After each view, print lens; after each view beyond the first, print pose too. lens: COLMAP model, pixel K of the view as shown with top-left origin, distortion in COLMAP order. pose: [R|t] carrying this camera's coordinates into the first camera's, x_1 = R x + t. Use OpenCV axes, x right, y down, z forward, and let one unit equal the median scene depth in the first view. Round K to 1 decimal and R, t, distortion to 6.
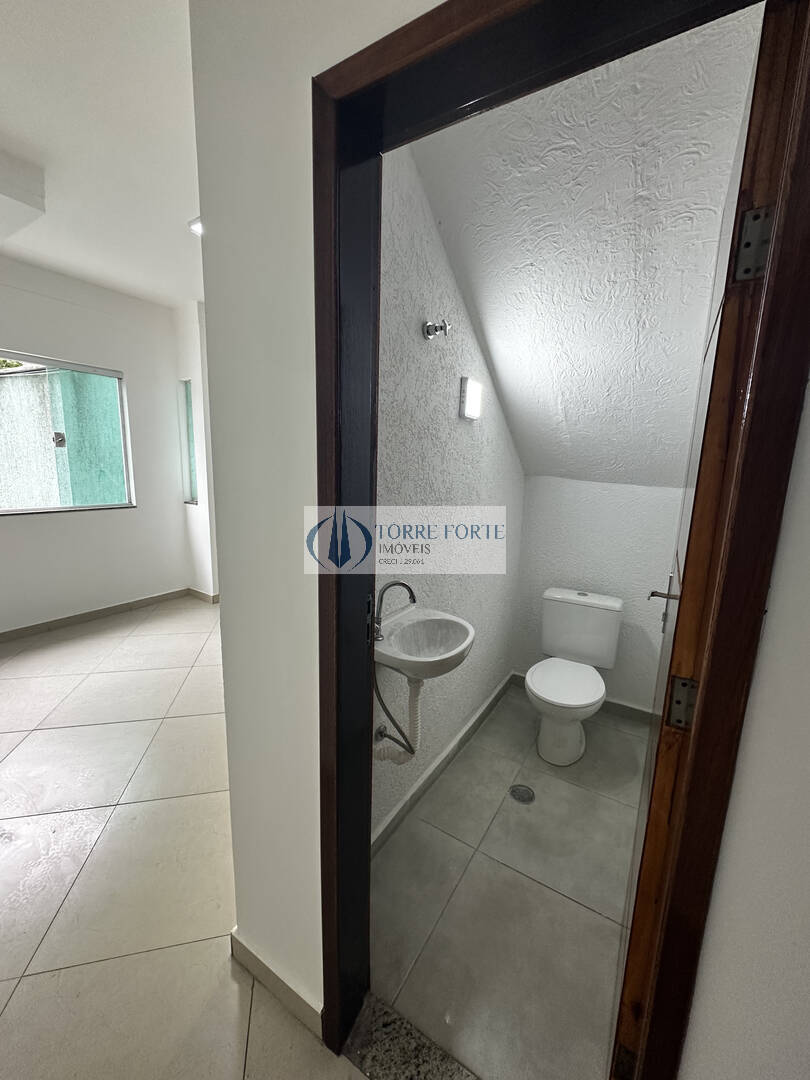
lens RADIAL K [[430.1, 0, 404.4], [0, 430.1, 540.9], [0, 0, 1]] dist [-0.003075, 0.000550]
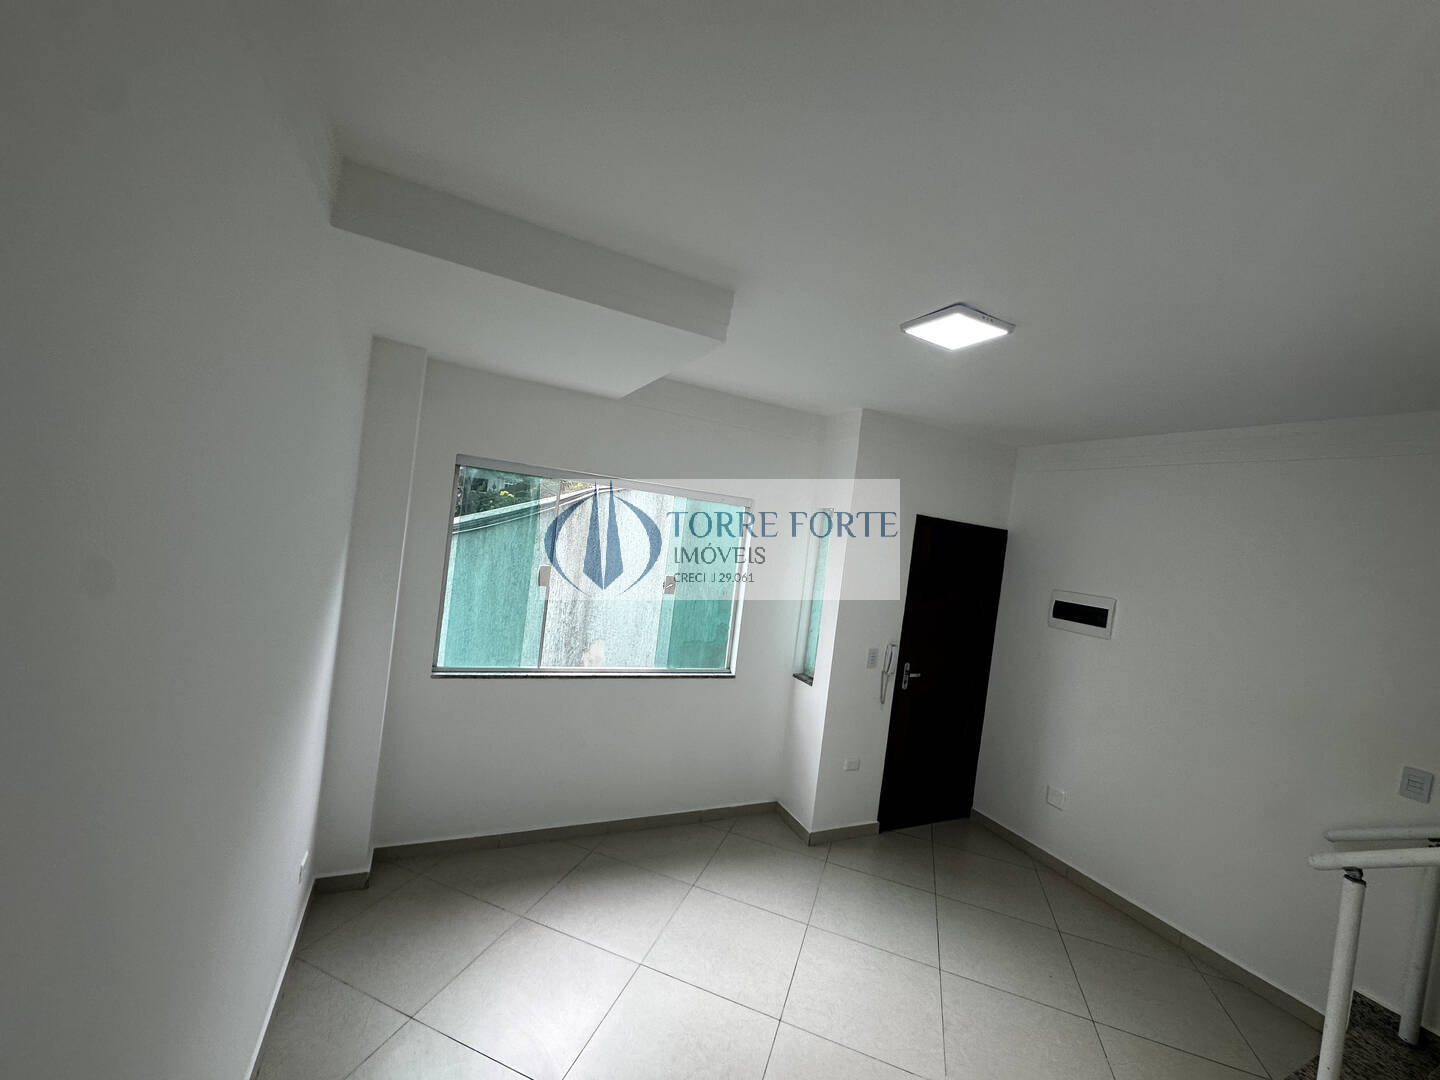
lens RADIAL K [[573.5, 0, 719.9], [0, 573.5, 541.6], [0, 0, 1]] dist [-0.003075, 0.000550]
pose [[0.847103, 0.079307, -0.525478, -0.417213], [-0.184096, 0.971369, -0.150171, -0.396700], [0.498523, 0.223948, 0.837449, 0.349046]]
